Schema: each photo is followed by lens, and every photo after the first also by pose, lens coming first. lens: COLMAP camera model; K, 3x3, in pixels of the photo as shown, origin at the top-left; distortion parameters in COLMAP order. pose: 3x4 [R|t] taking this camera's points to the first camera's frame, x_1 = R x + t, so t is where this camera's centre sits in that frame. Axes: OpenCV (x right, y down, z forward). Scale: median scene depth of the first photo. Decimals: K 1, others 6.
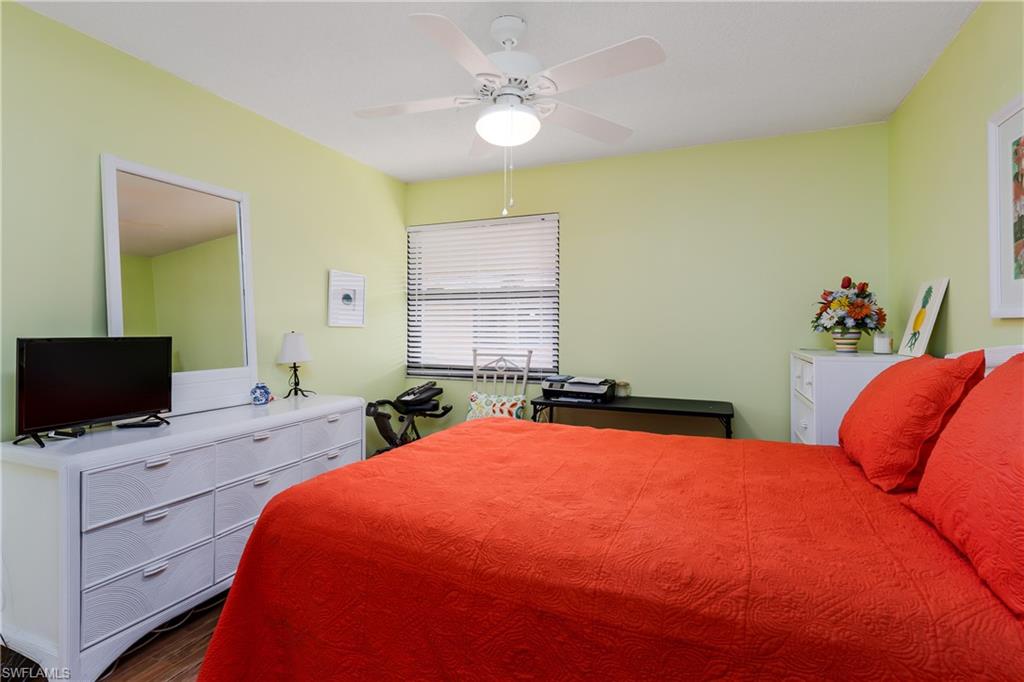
lens RADIAL K [[521.0, 0, 533.0], [0, 521.0, 319.6], [0, 0, 1]] dist [0.002125, 0.000191]
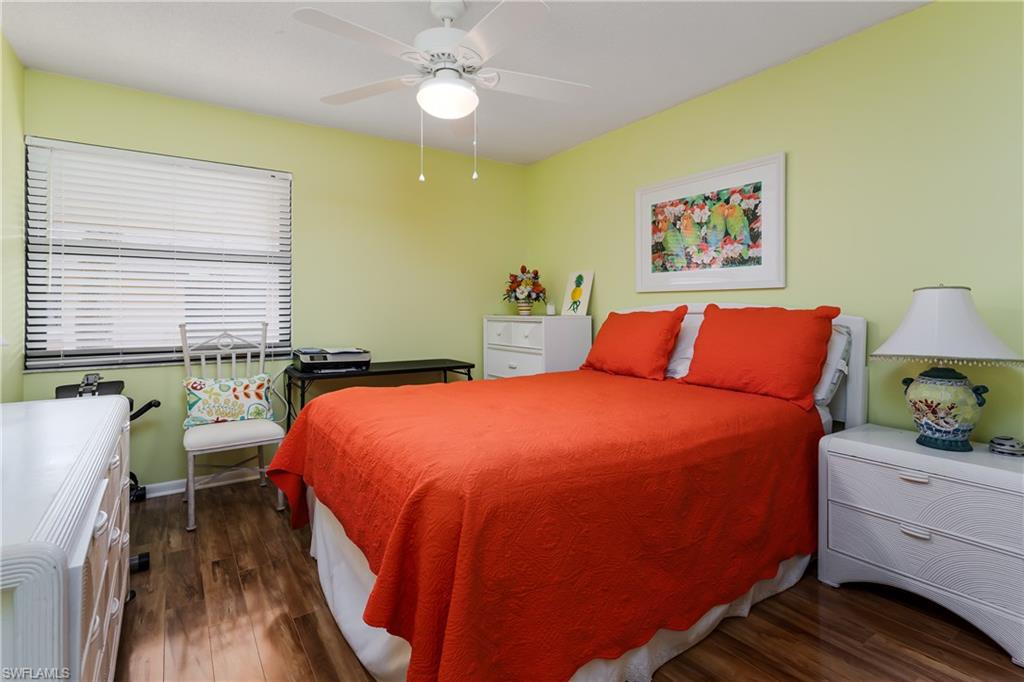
lens RADIAL K [[486.6, 0, 512.5], [0, 486.6, 309.0], [0, 0, 1]] dist [0.002176, 0.000026]
pose [[0.550247, -0.002937, 0.834997, -0.479511], [-0.008156, 0.999927, 0.008892, 0.025323], [-0.834962, -0.011703, 0.550183, 0.208158]]
